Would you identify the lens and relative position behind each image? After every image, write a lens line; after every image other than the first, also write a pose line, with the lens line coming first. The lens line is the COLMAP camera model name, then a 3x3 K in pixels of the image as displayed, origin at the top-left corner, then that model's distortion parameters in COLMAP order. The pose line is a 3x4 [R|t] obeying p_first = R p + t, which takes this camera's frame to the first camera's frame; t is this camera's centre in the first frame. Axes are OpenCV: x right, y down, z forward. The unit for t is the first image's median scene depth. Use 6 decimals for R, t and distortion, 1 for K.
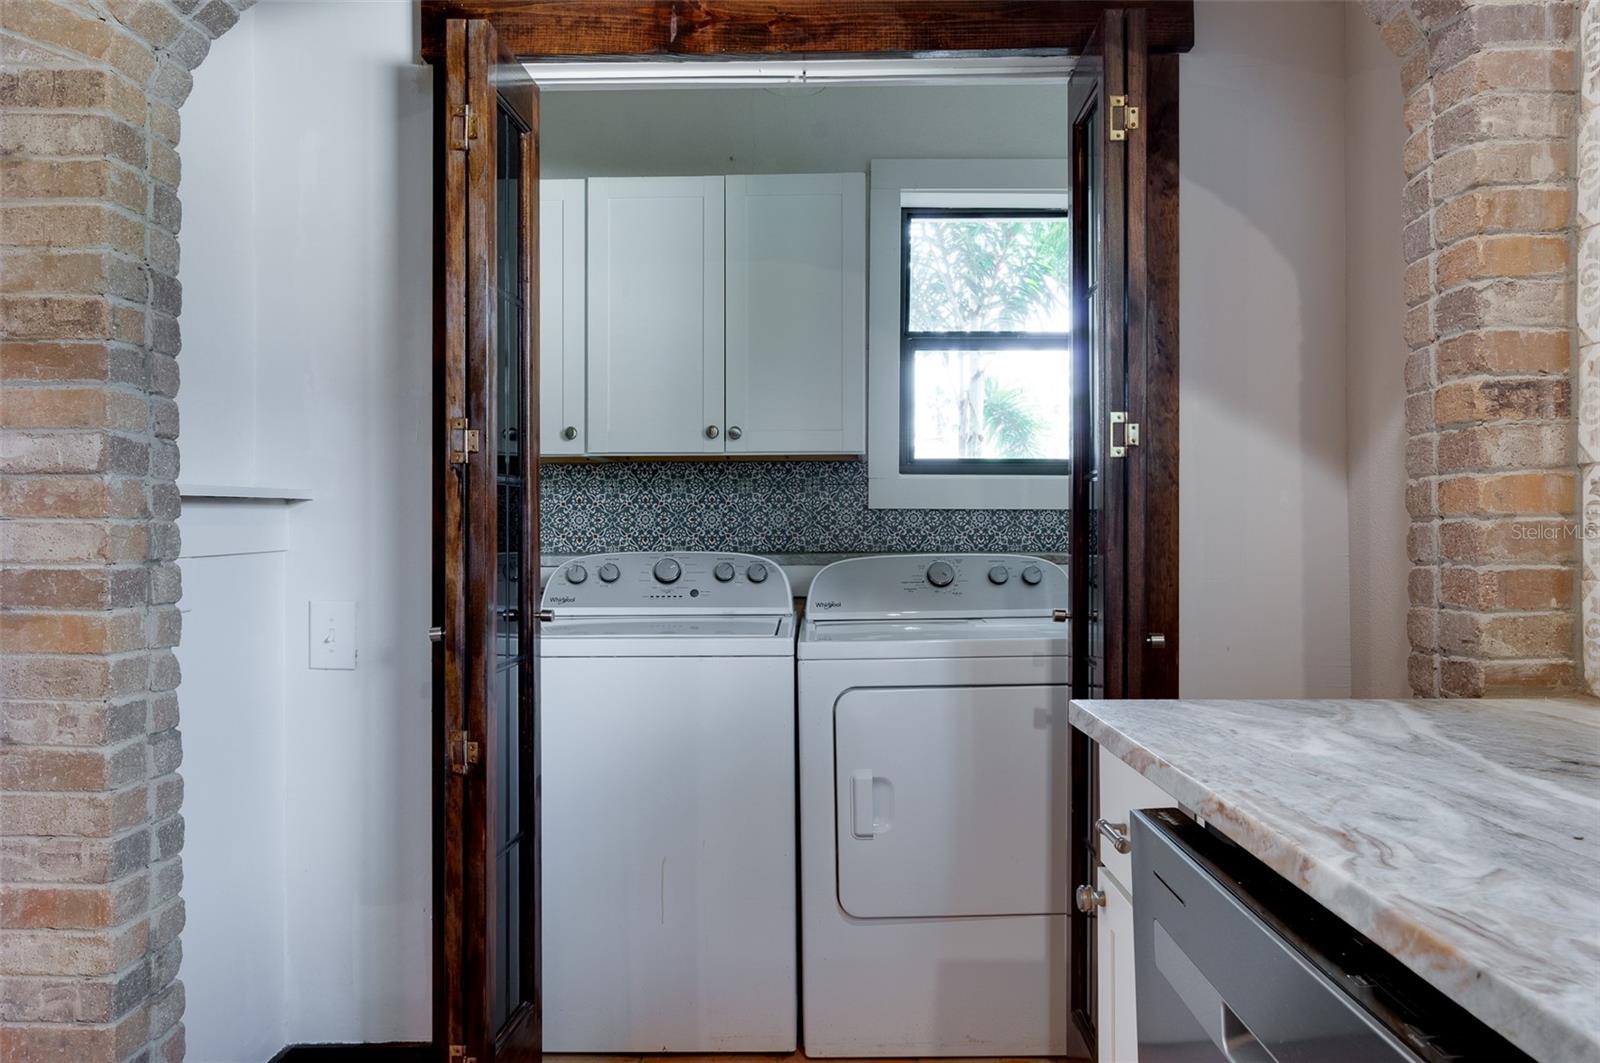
lens RADIAL K [[1081.1, 0, 800.0], [0, 1081.1, 531.5], [0, 0, 1]] dist [-0.000113, -0.001305]
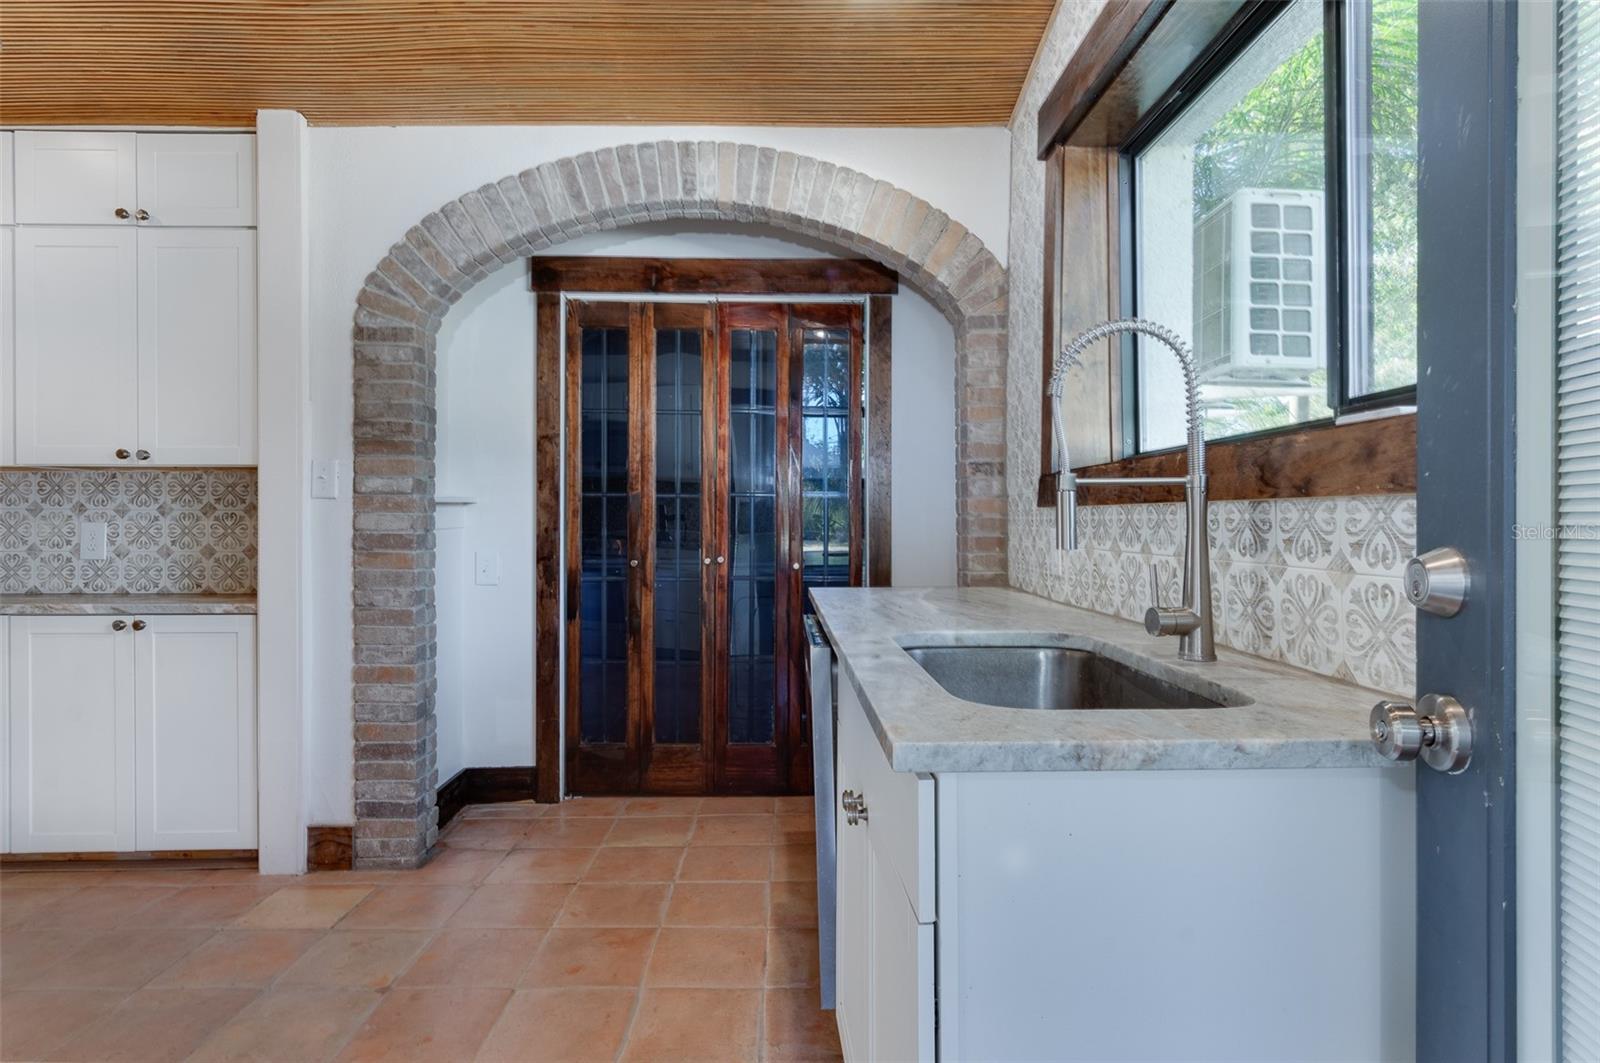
lens RADIAL K [[845.8, 0, 800.0], [0, 845.8, 531.5], [0, 0, 1]] dist [0.001198, 0.000138]
pose [[0.999074, 0.005055, 0.042722, 0.138642], [-0.005714, 0.999866, 0.015329, -0.003583], [-0.042639, -0.015559, 0.998969, -0.923154]]
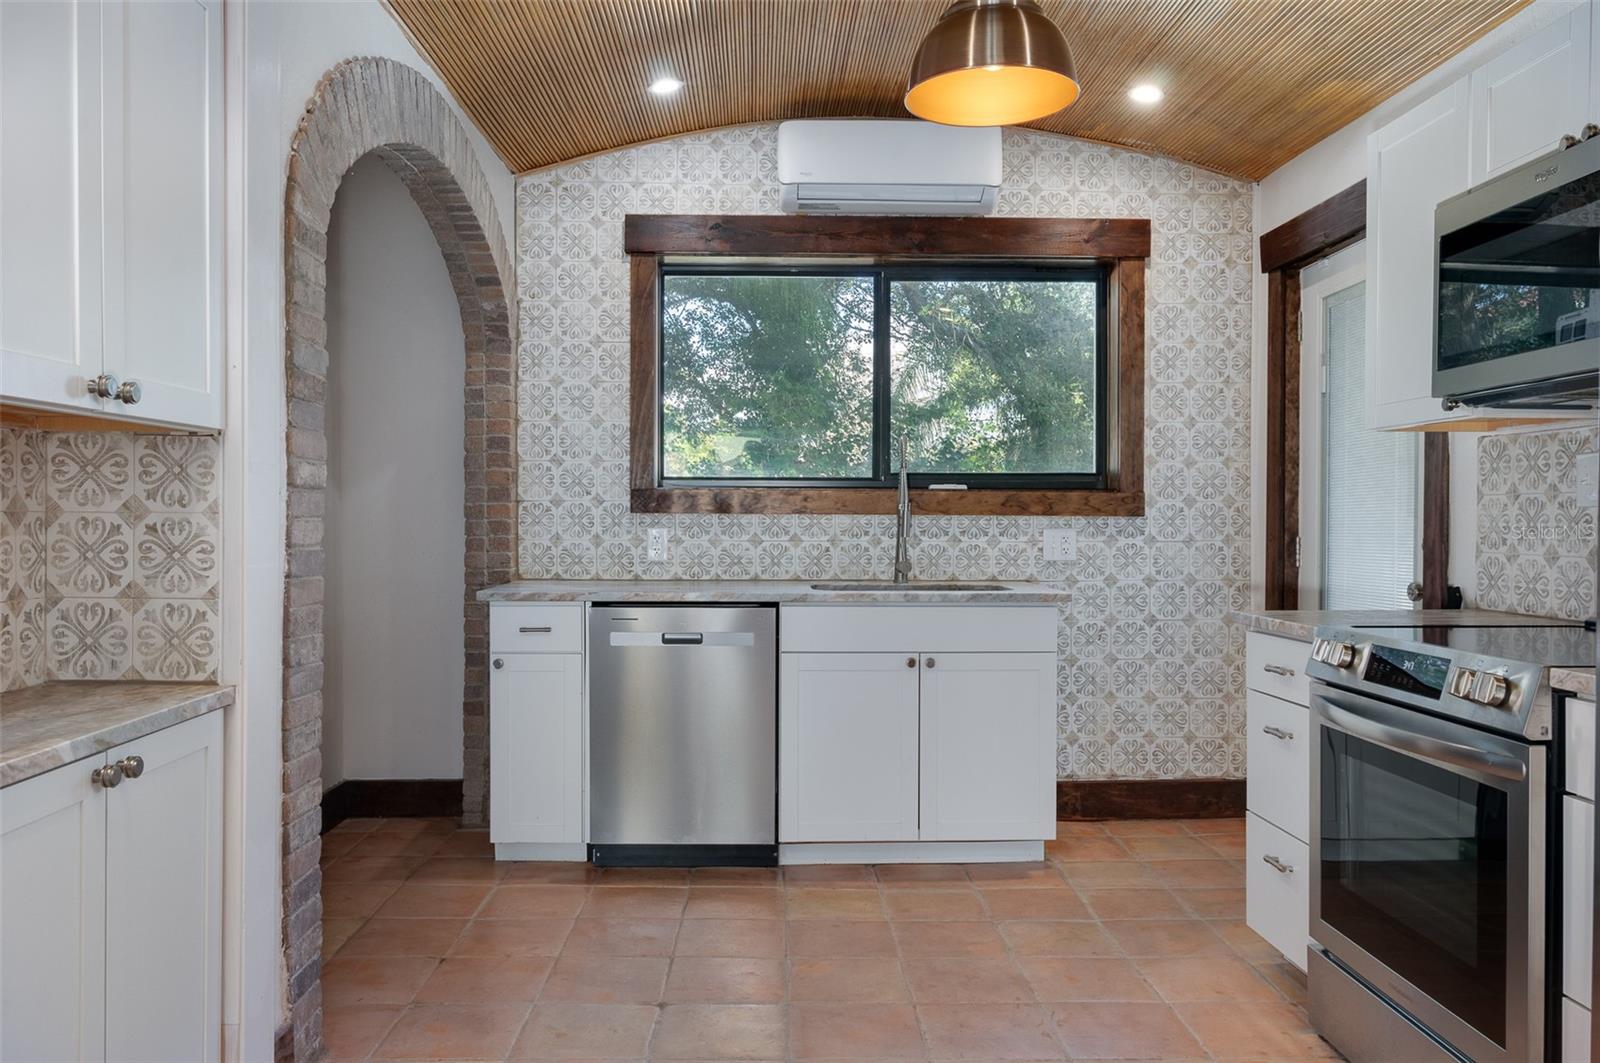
lens RADIAL K [[1245.7, 0, 800.0], [0, 1245.7, 531.5], [0, 0, 1]] dist [0.000048, 0.000264]
pose [[-0.048298, -0.008274, 0.998799, -2.561811], [-0.004733, 0.999956, 0.008055, -0.008596], [-0.998822, -0.004338, -0.048335, 0.378652]]
